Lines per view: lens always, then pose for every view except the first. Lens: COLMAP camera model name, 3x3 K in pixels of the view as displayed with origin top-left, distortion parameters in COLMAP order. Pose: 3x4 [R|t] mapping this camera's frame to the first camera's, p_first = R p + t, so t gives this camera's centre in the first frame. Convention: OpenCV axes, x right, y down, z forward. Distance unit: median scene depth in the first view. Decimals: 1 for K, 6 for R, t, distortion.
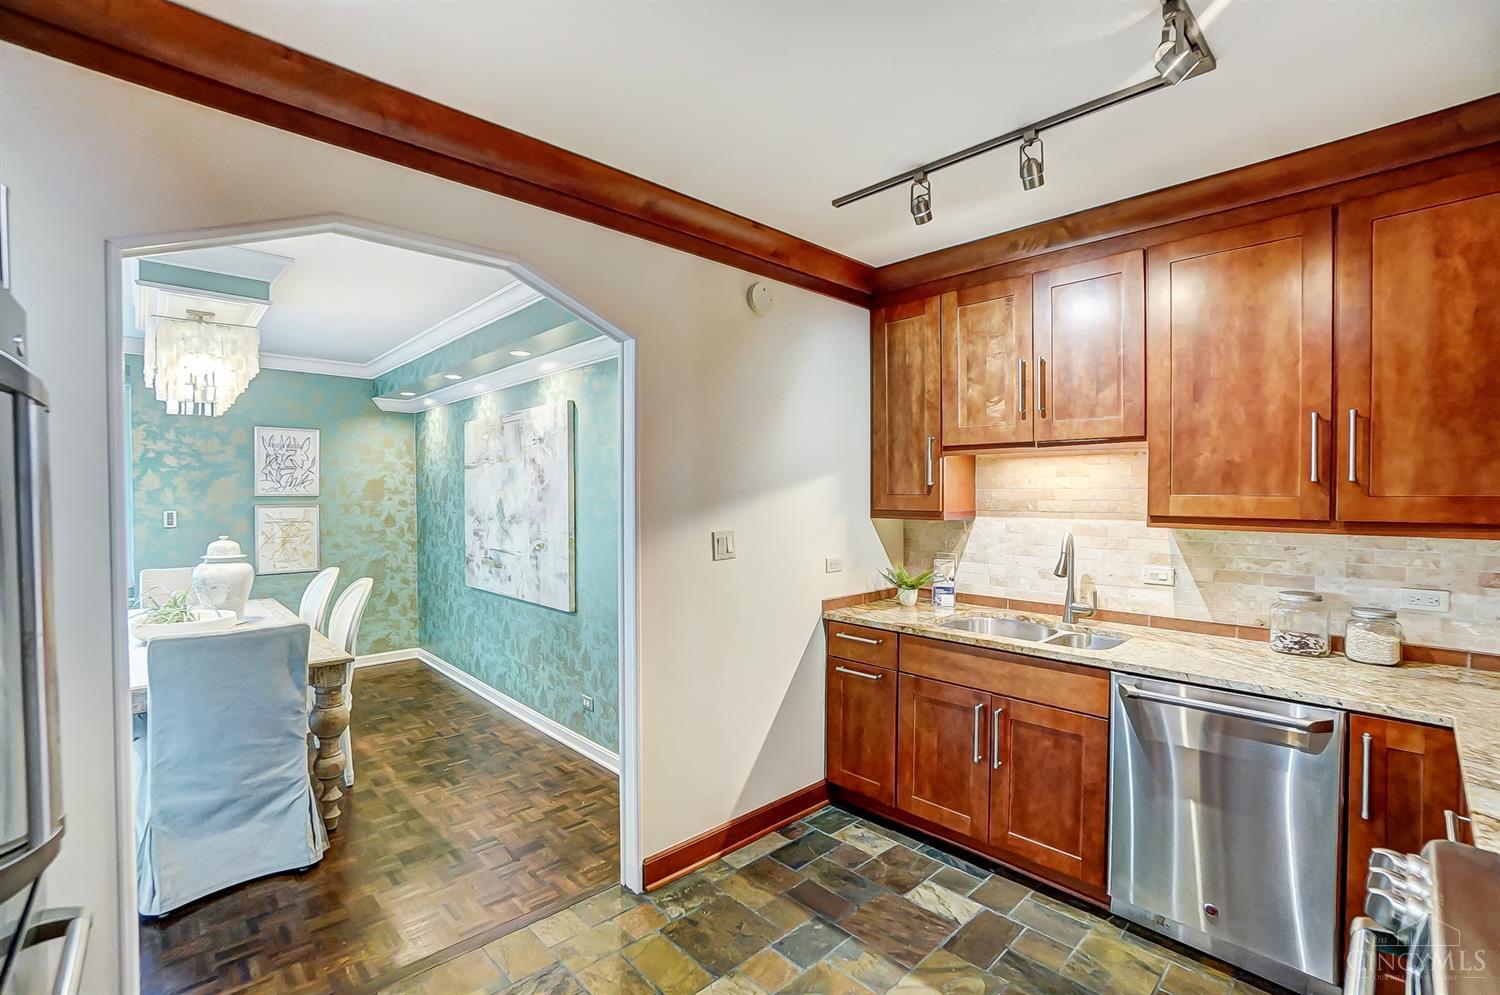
lens RADIAL K [[675.9, 0, 753.2], [0, 675.9, 499.9], [0, 0, 1]] dist [-0.068537, 0.026701]
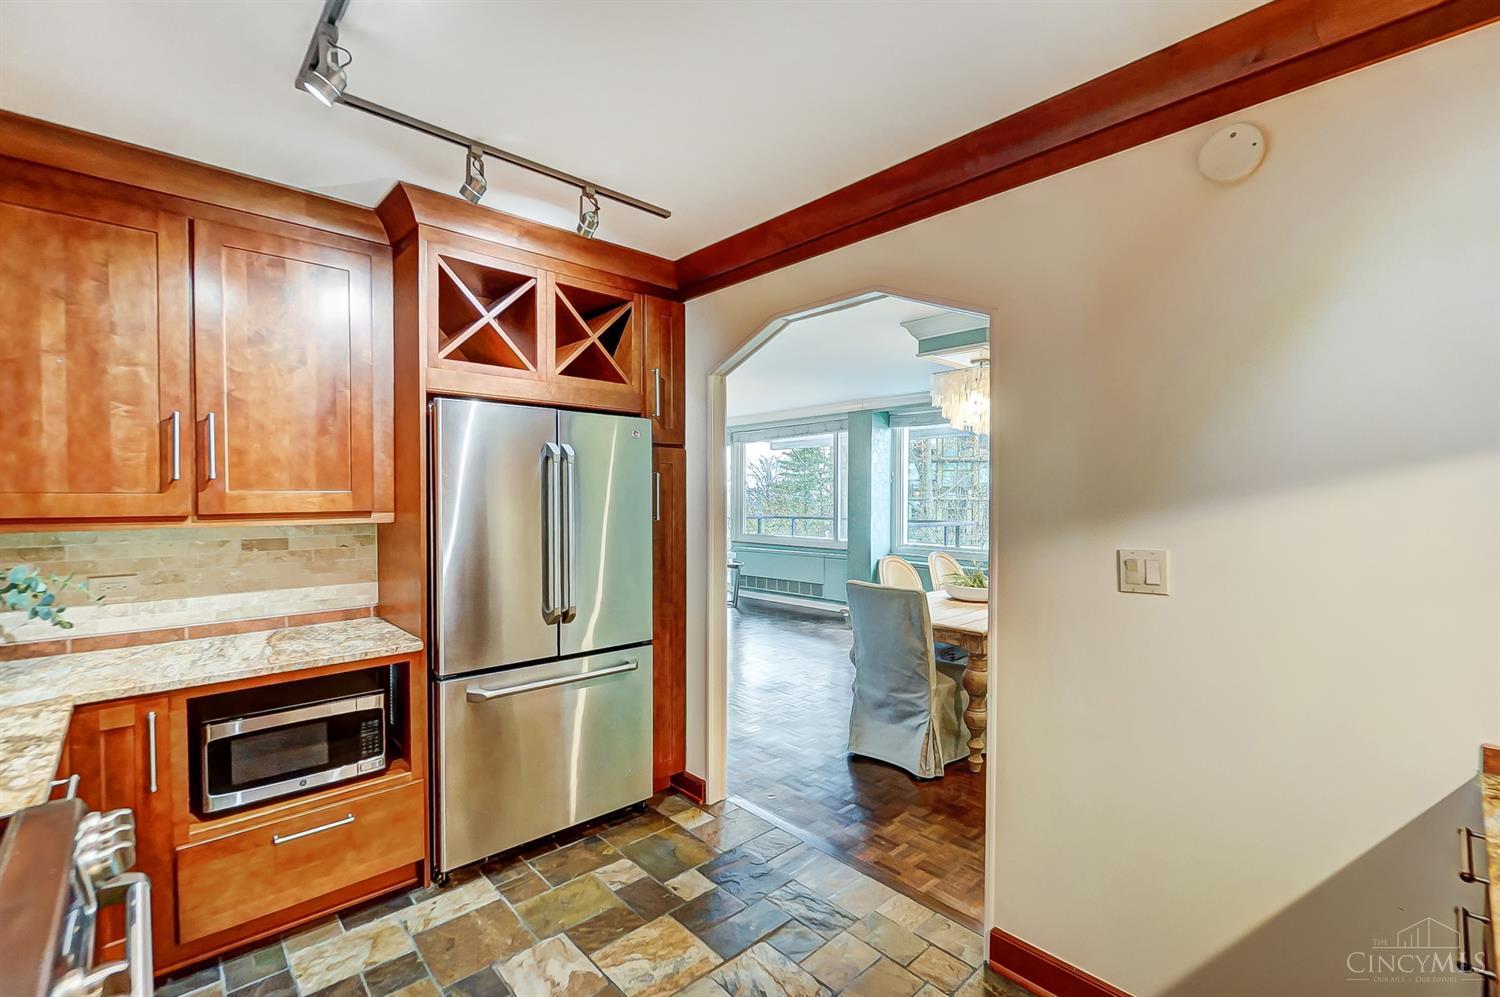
lens RADIAL K [[646.3, 0, 744.2], [0, 646.3, 501.3], [0, 0, 1]] dist [-0.002440, 0.000174]
pose [[-0.014979, 0.008911, -0.999848, 0.627649], [-0.016027, 0.999830, 0.009151, -0.003333], [0.999759, 0.016162, -0.014833, 0.650847]]
